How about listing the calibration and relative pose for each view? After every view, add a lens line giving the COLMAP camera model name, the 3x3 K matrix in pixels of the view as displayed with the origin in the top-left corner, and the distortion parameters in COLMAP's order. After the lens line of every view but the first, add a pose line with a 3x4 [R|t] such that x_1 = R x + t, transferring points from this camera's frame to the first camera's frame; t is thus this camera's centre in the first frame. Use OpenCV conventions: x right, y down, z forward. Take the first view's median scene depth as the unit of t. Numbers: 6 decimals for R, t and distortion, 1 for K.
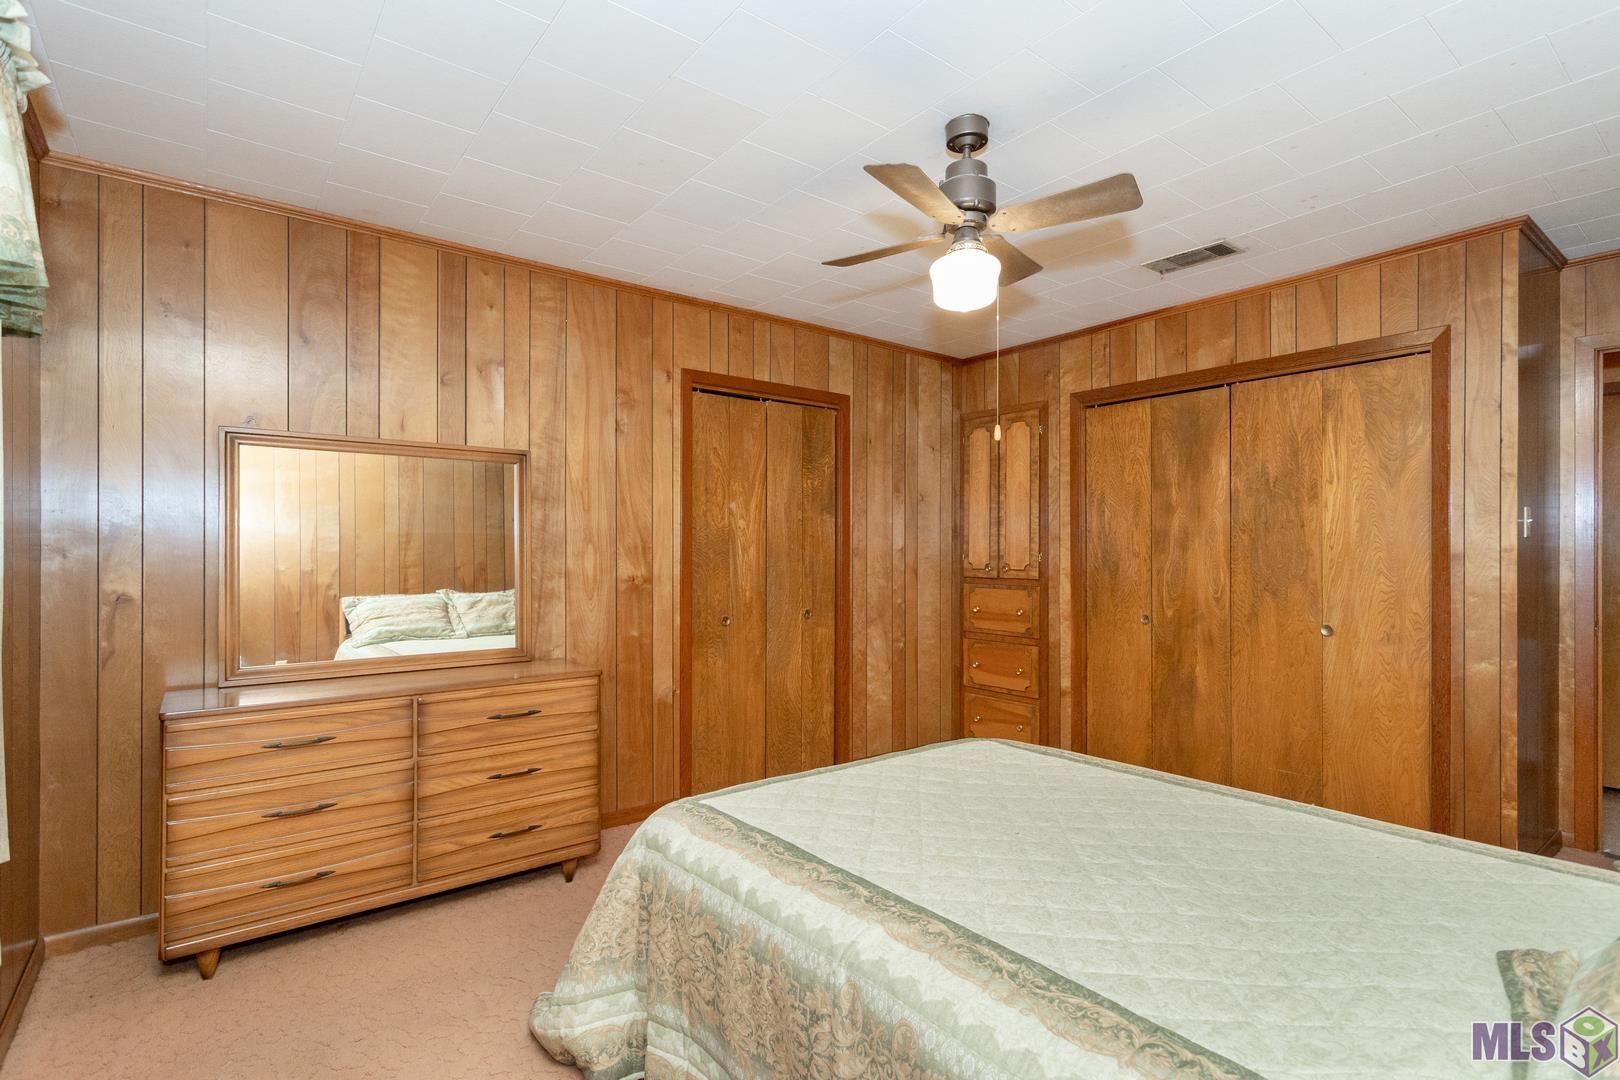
lens RADIAL K [[786.4, 0, 808.9], [0, 786.4, 550.7], [0, 0, 1]] dist [0.001562, 0.000271]
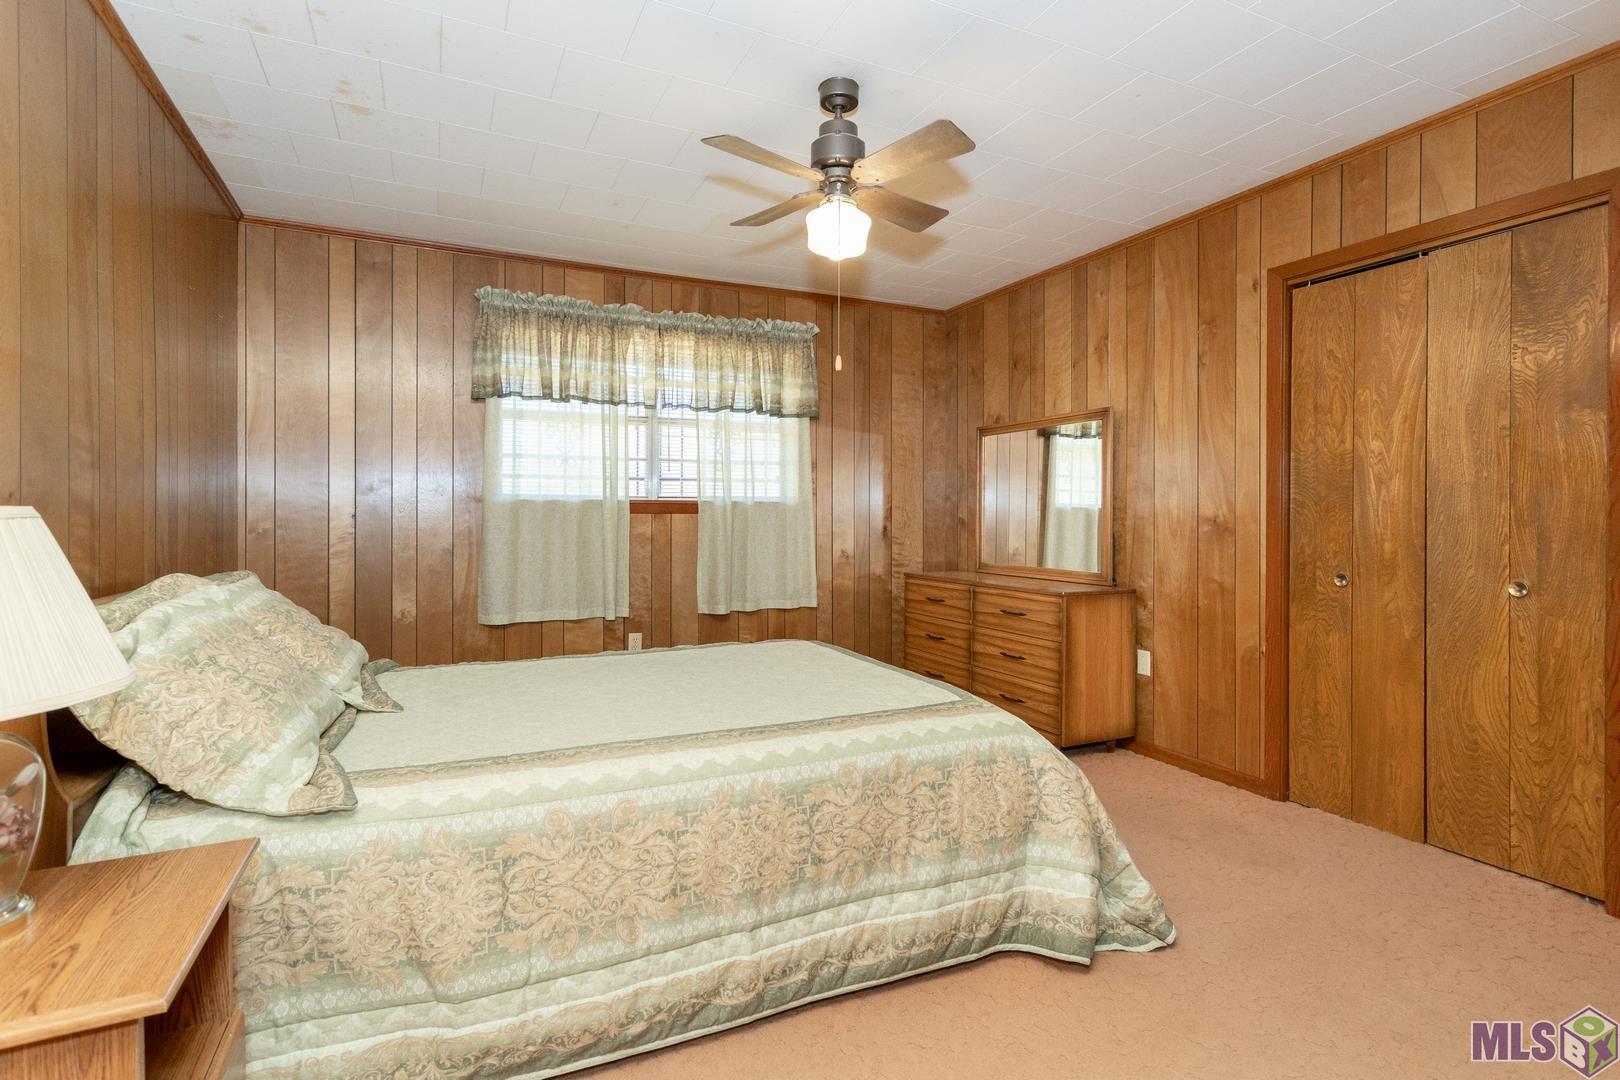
lens RADIAL K [[764.3, 0, 825.9], [0, 764.3, 522.0], [0, 0, 1]] dist [0.002590, 0.001055]
pose [[-0.187039, 0.006462, -0.982331, 0.704936], [-0.001713, 0.999975, 0.006904, 0.030796], [0.982351, 0.002974, -0.187024, 0.666236]]
